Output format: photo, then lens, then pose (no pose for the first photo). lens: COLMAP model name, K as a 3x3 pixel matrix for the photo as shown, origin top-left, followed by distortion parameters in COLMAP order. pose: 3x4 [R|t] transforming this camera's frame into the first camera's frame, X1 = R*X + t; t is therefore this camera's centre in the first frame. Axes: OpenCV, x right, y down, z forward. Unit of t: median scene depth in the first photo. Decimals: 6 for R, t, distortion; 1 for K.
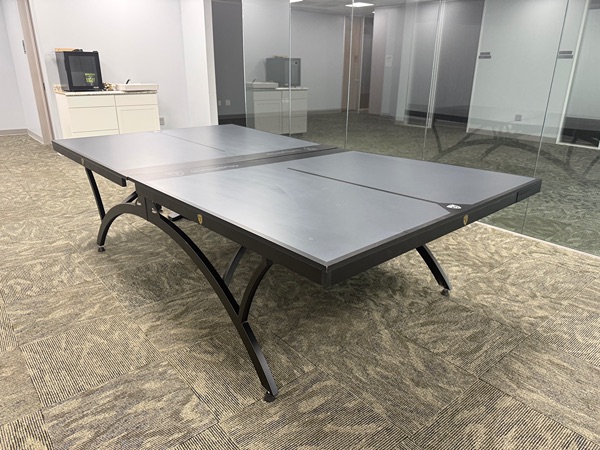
lens RADIAL K [[424.8, 0, 302.6], [0, 424.8, 224.4], [0, 0, 1]] dist [0.000222, -0.011157]
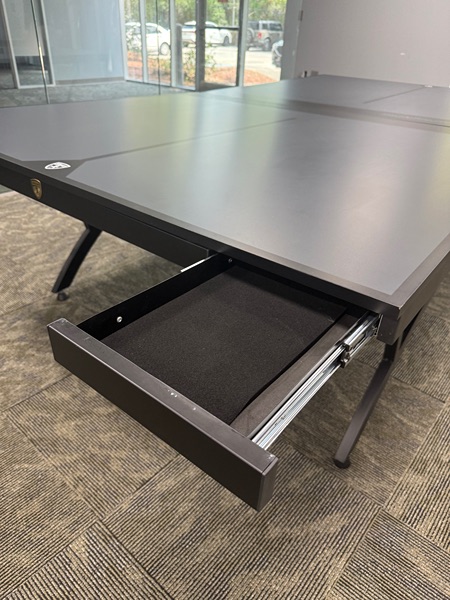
lens RADIAL K [[424.8, 0, 215.5], [0, 424.8, 309.1], [0, 0, 1]] dist [0.000222, -0.011157]
pose [[-0.142402, -0.563334, 0.813865, -1.024840], [0.308964, 0.755863, 0.577246, -0.453021], [-0.940353, 0.333656, 0.066413, 1.523614]]
